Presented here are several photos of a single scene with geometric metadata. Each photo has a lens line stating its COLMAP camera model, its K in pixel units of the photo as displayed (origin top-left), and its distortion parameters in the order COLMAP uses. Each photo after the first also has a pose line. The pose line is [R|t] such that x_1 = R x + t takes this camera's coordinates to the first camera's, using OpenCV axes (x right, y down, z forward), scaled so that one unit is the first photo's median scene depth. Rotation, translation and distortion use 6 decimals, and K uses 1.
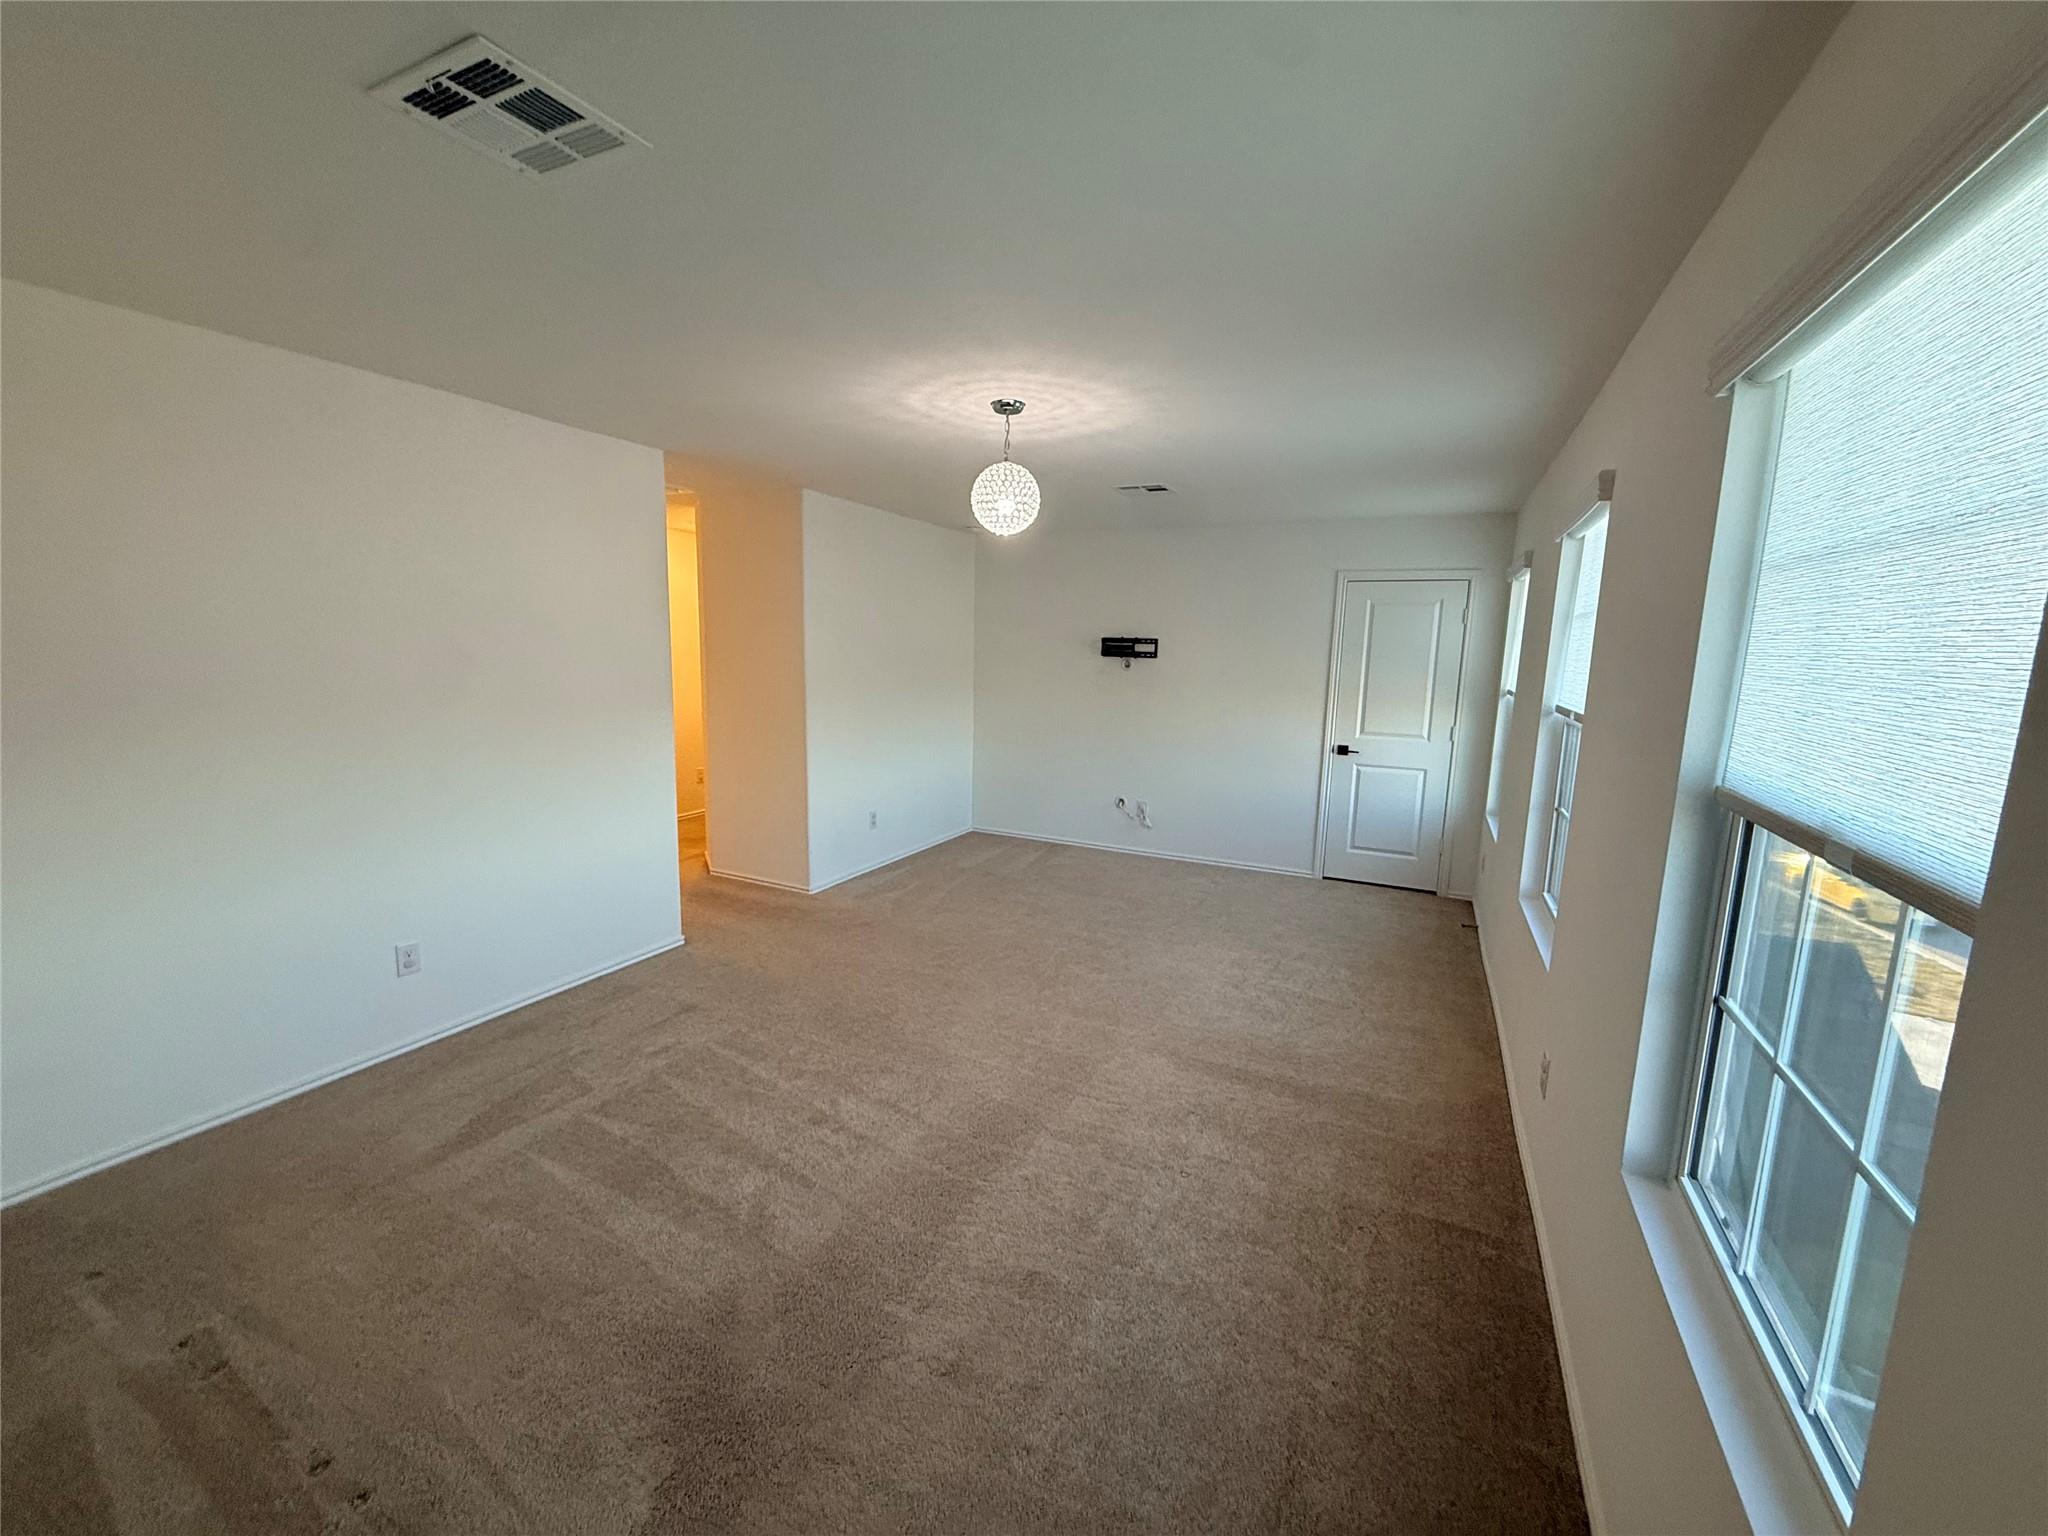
lens RADIAL K [[815.6, 0, 1020.8], [0, 815.6, 770.6], [0, 0, 1]] dist [0.000329, -0.000835]
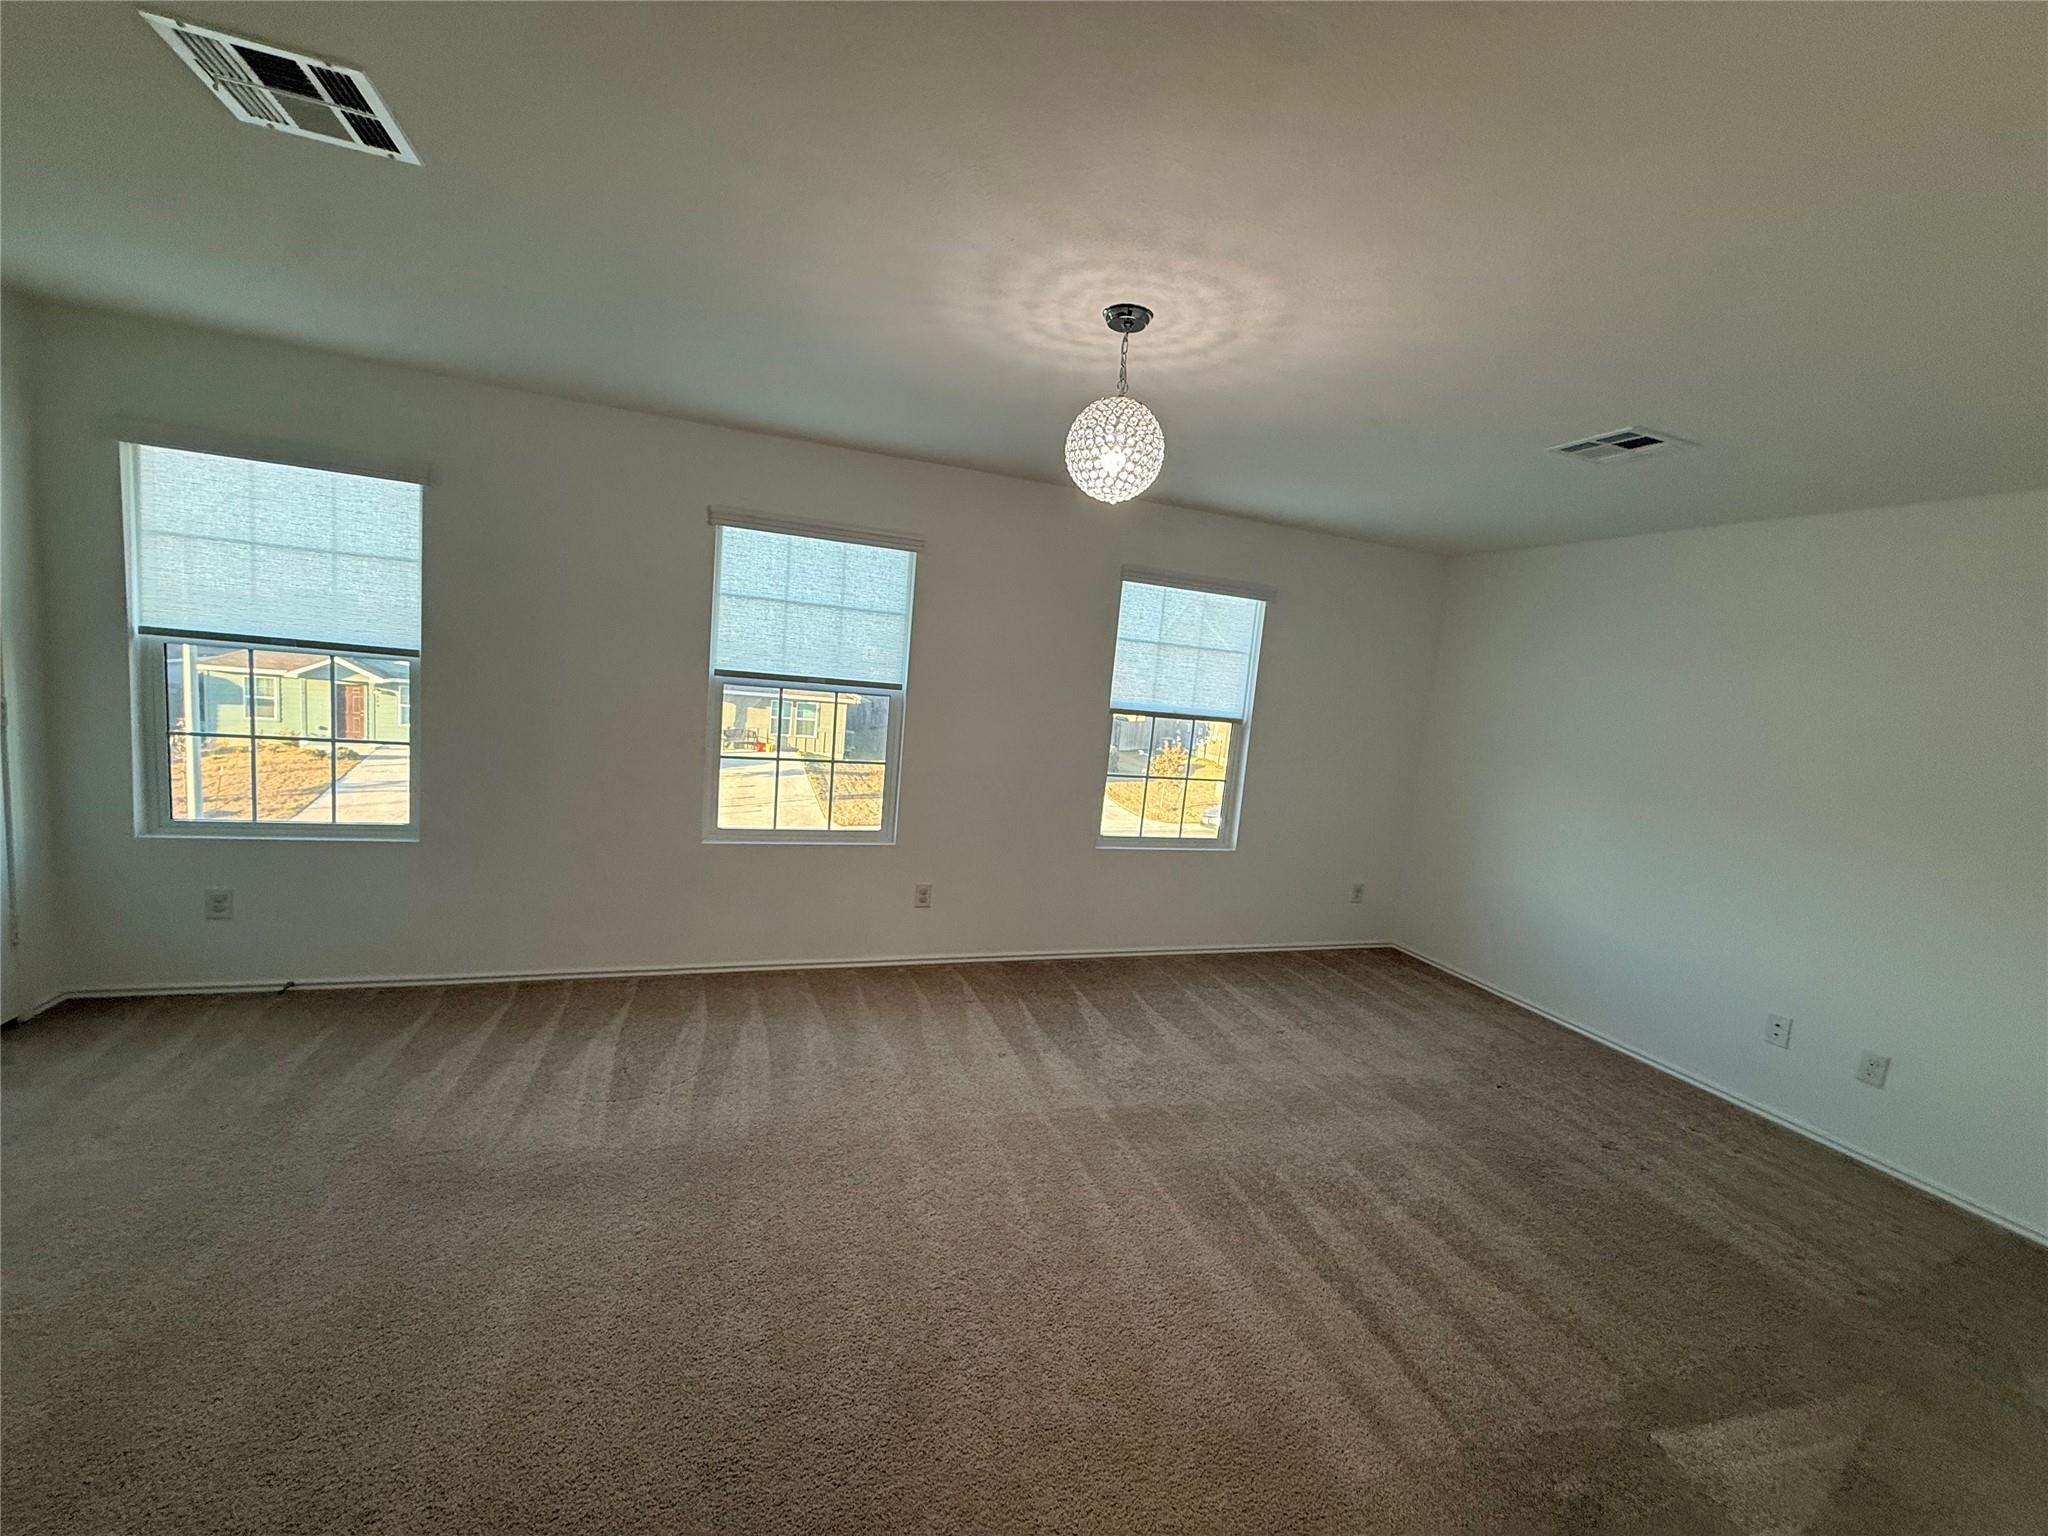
lens RADIAL K [[815.6, 0, 1020.8], [0, 815.6, 770.6], [0, 0, 1]] dist [0.000329, -0.000835]
pose [[-0.714850, -0.173794, 0.677337, -0.489506], [-0.002083, 0.969148, 0.246470, -0.242641], [-0.699275, 0.174778, -0.693158, 1.613041]]
